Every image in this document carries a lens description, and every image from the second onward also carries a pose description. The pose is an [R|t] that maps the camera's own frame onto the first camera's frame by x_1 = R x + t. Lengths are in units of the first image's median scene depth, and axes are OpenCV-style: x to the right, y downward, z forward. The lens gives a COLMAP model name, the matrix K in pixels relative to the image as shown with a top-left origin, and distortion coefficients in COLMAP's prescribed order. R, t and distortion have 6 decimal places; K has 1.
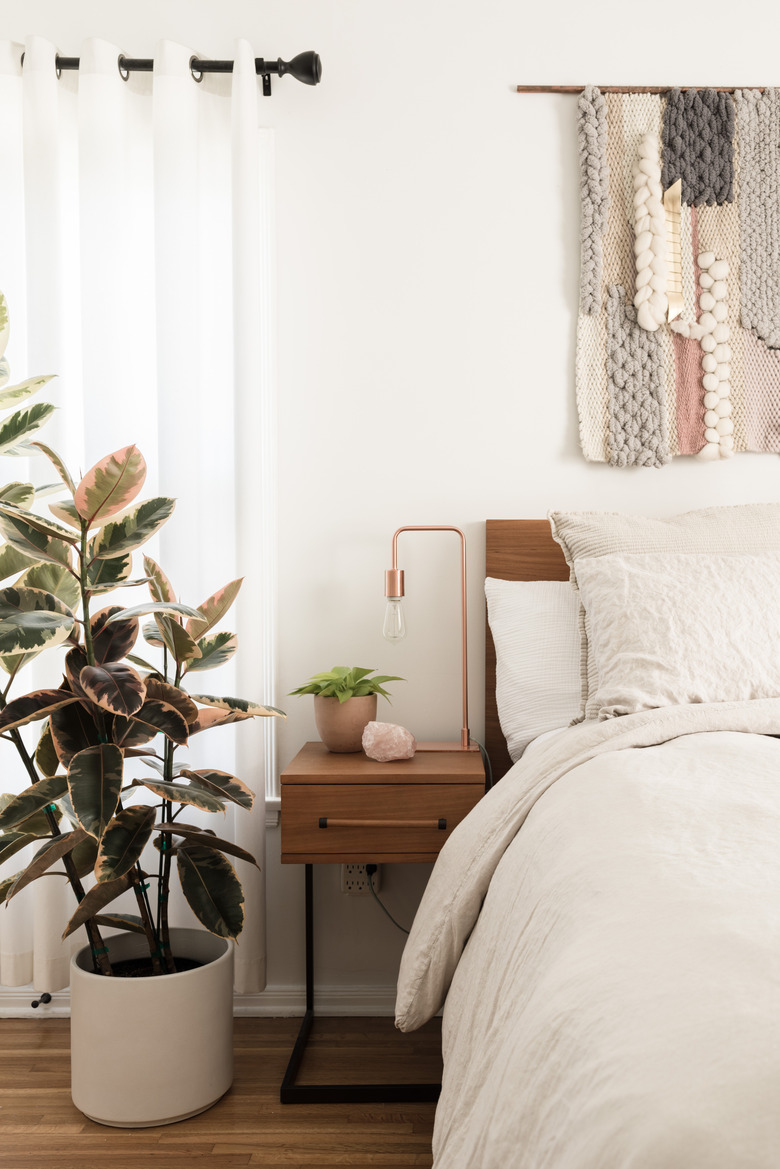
lens RADIAL K [[1182.1, 0, 398.8], [0, 1182.1, 623.3], [0, 0, 1]] dist [0.009661, 0.000000]
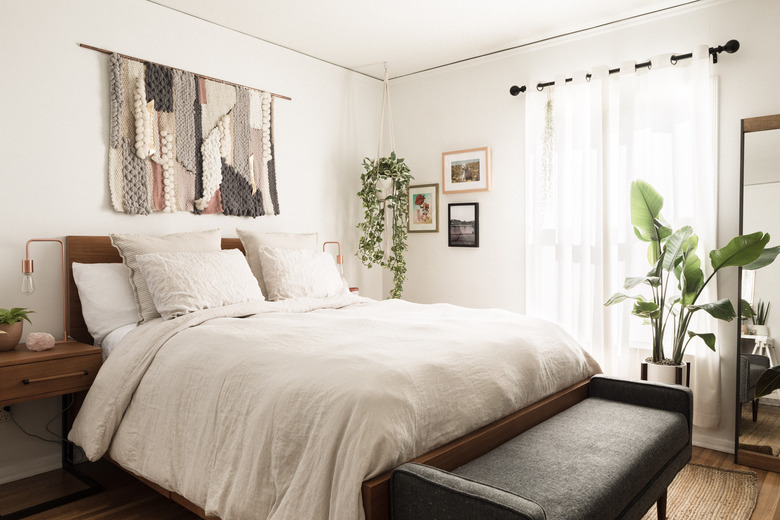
lens RADIAL K [[544.7, 0, 390.1], [0, 544.7, 259.0], [0, 0, 1]] dist [0.003083, 0.003435]
pose [[0.663608, -0.019455, 0.747827, -0.290231], [0.035591, 0.999351, -0.005585, -0.018064], [-0.747233, 0.030322, 0.663870, -0.113787]]
